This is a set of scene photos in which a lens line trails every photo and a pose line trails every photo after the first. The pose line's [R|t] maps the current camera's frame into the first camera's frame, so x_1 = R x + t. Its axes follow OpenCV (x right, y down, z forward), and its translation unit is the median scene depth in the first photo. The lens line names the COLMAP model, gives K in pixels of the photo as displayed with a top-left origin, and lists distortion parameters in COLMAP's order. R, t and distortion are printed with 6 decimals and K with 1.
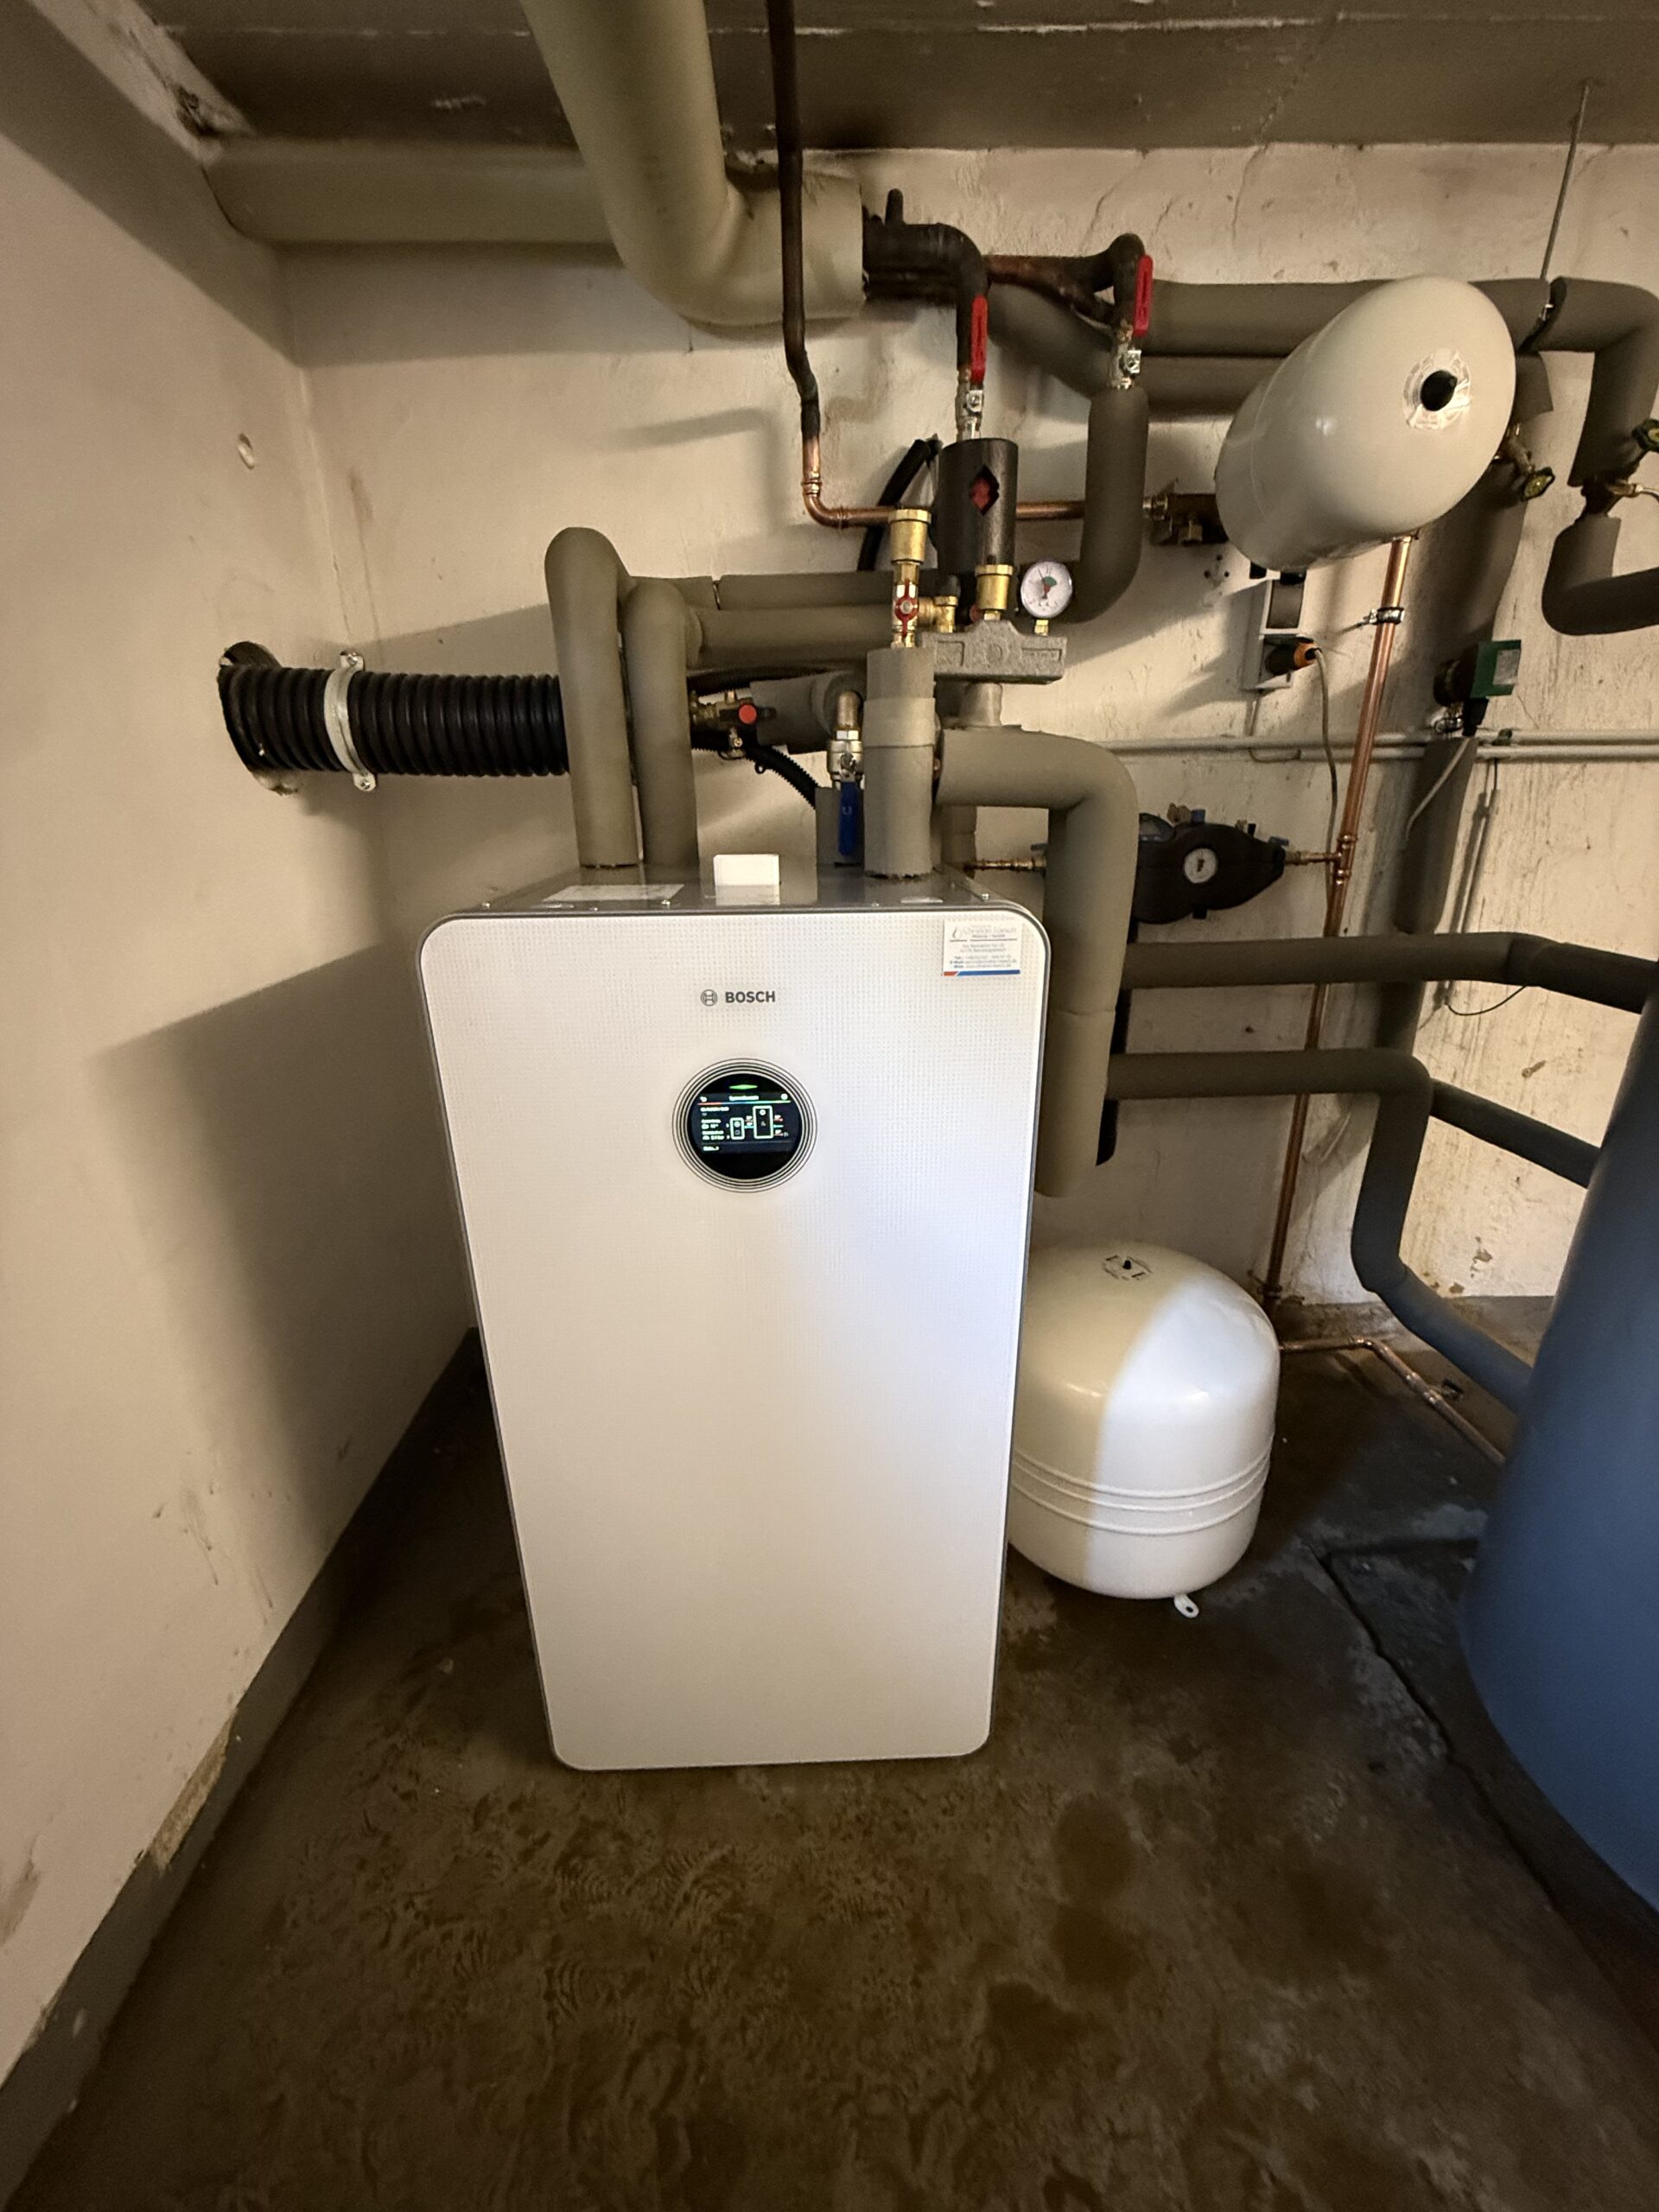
lens RADIAL K [[882.9, 0, 829.5], [0, 882.9, 1106.0], [0, 0, 1]] dist [-0.001666, -0.000018]
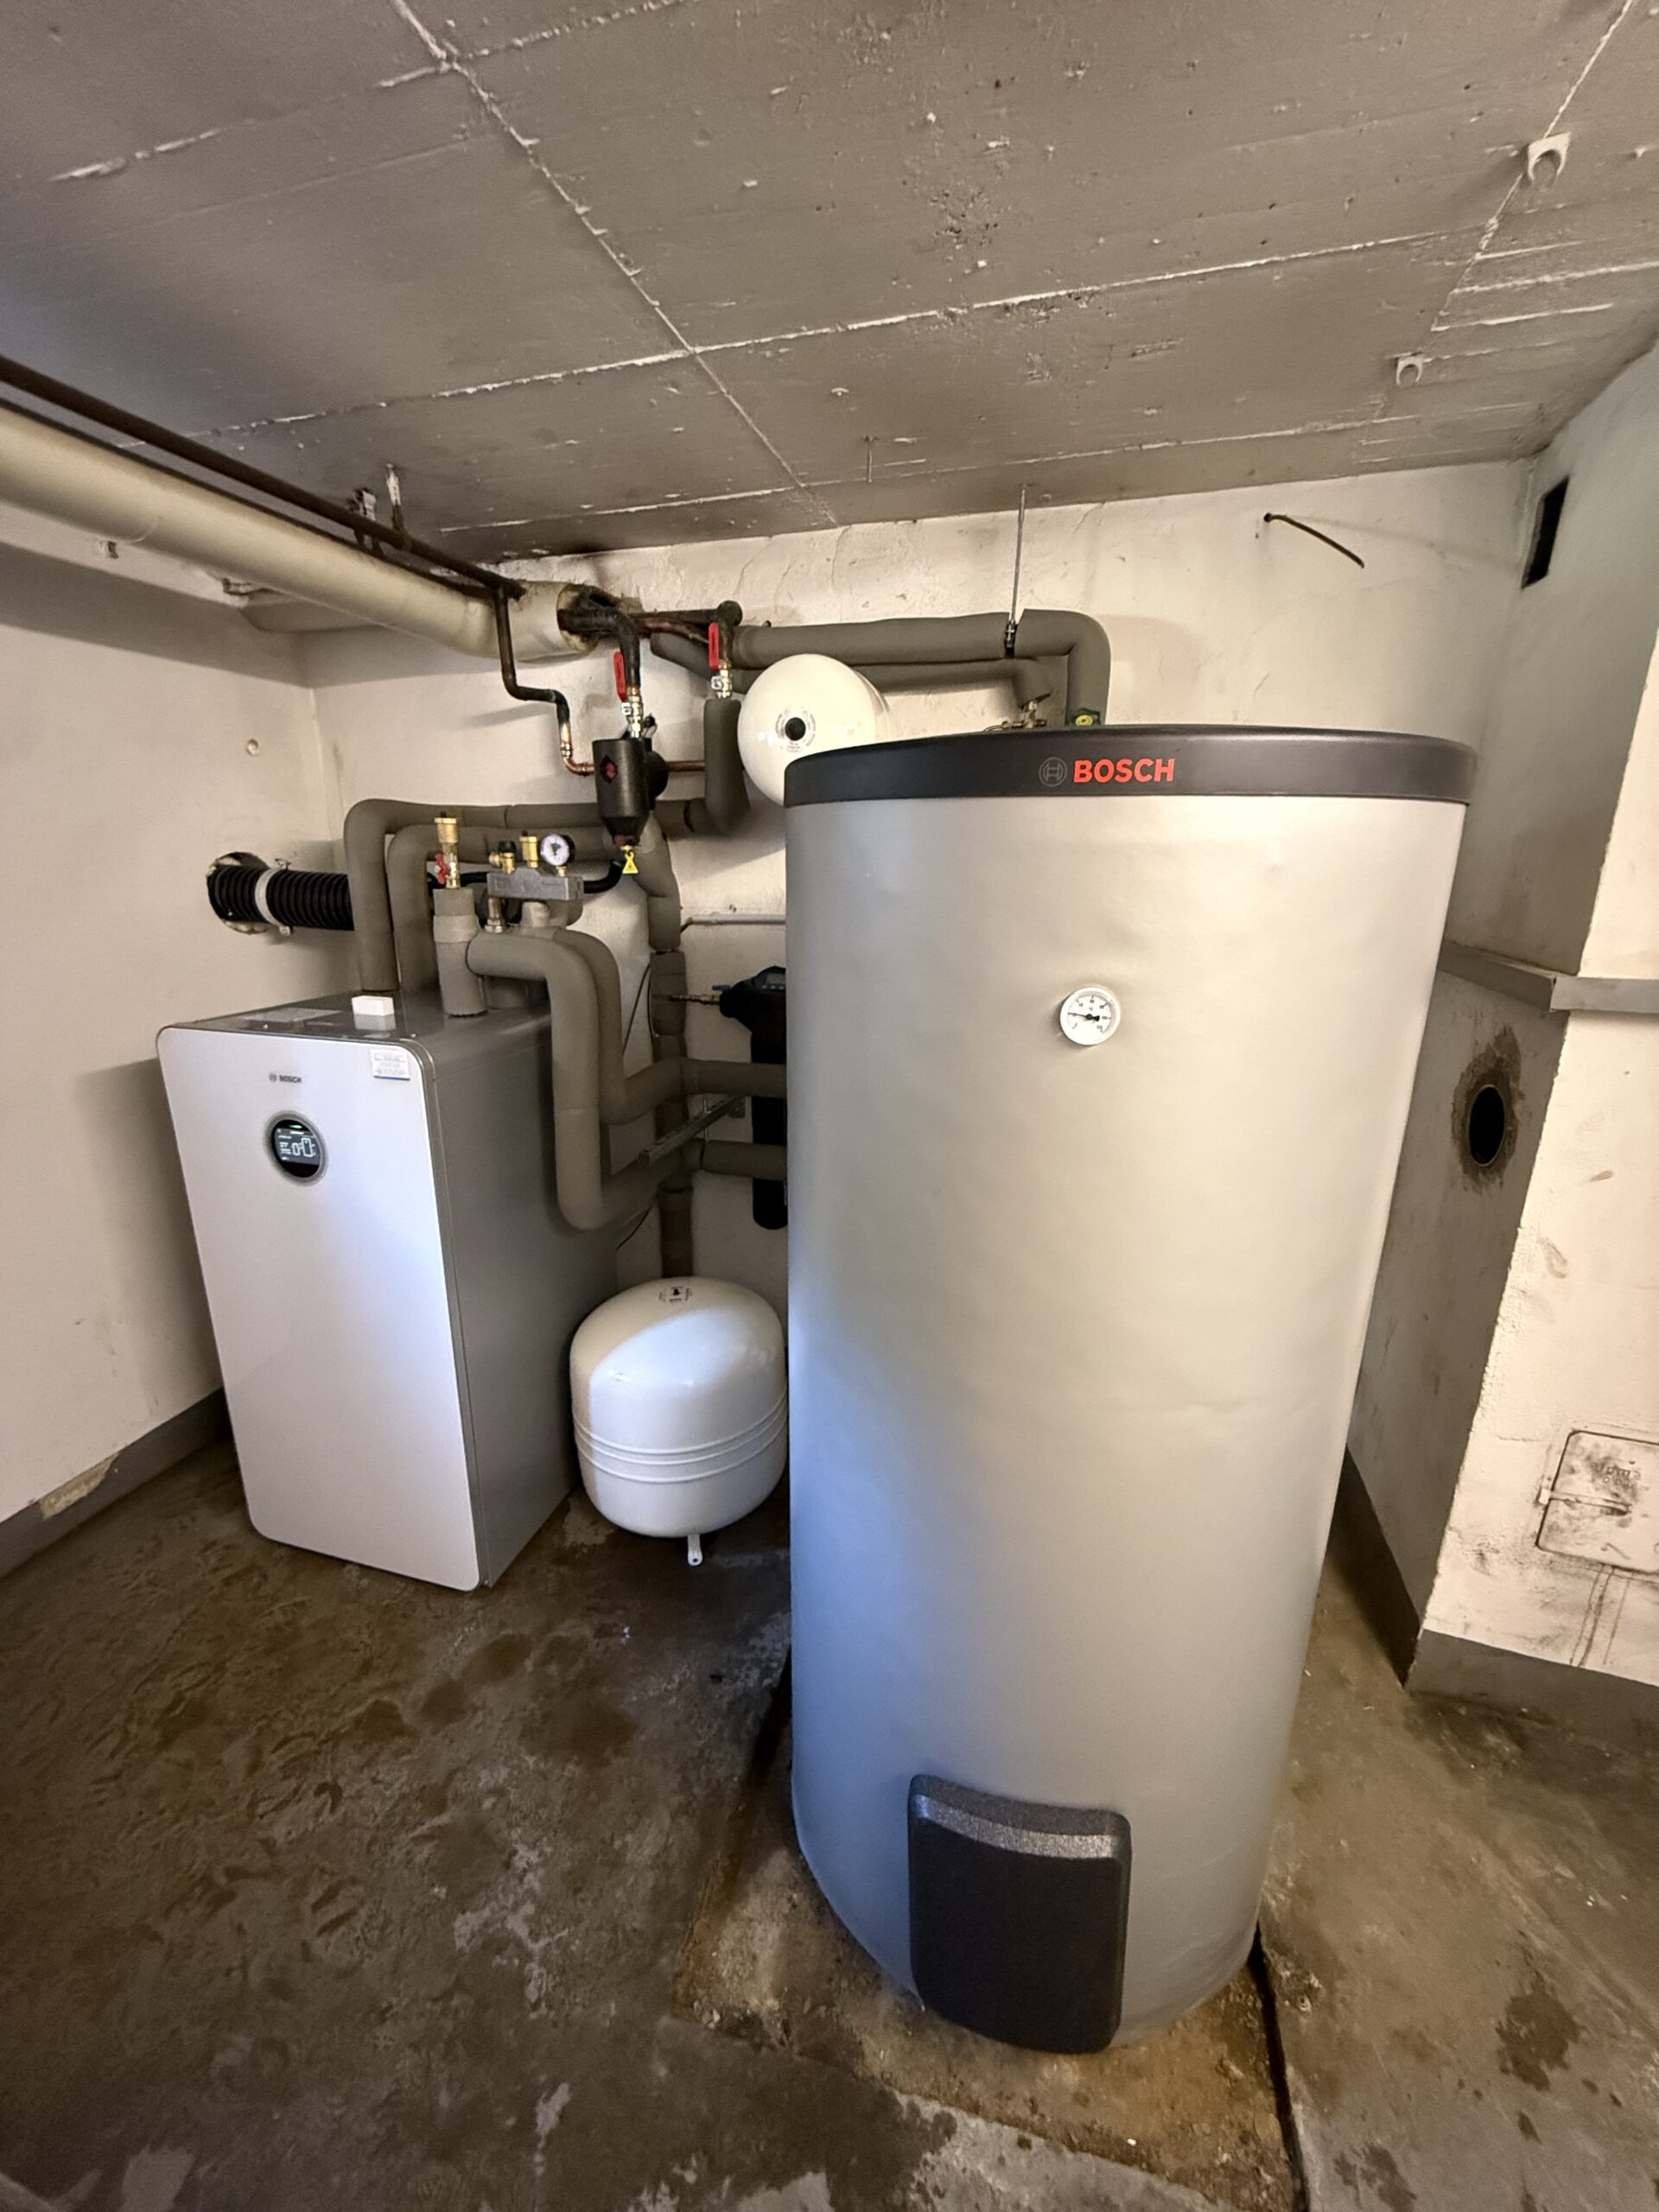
lens RADIAL K [[882.9, 0, 829.5], [0, 882.9, 1106.0], [0, 0, 1]] dist [-0.001666, -0.000018]
pose [[0.953238, 0.104384, -0.283622, 1.155318], [-0.125170, 0.990546, -0.056131, -0.077931], [0.275082, 0.089007, 0.957292, -0.363209]]
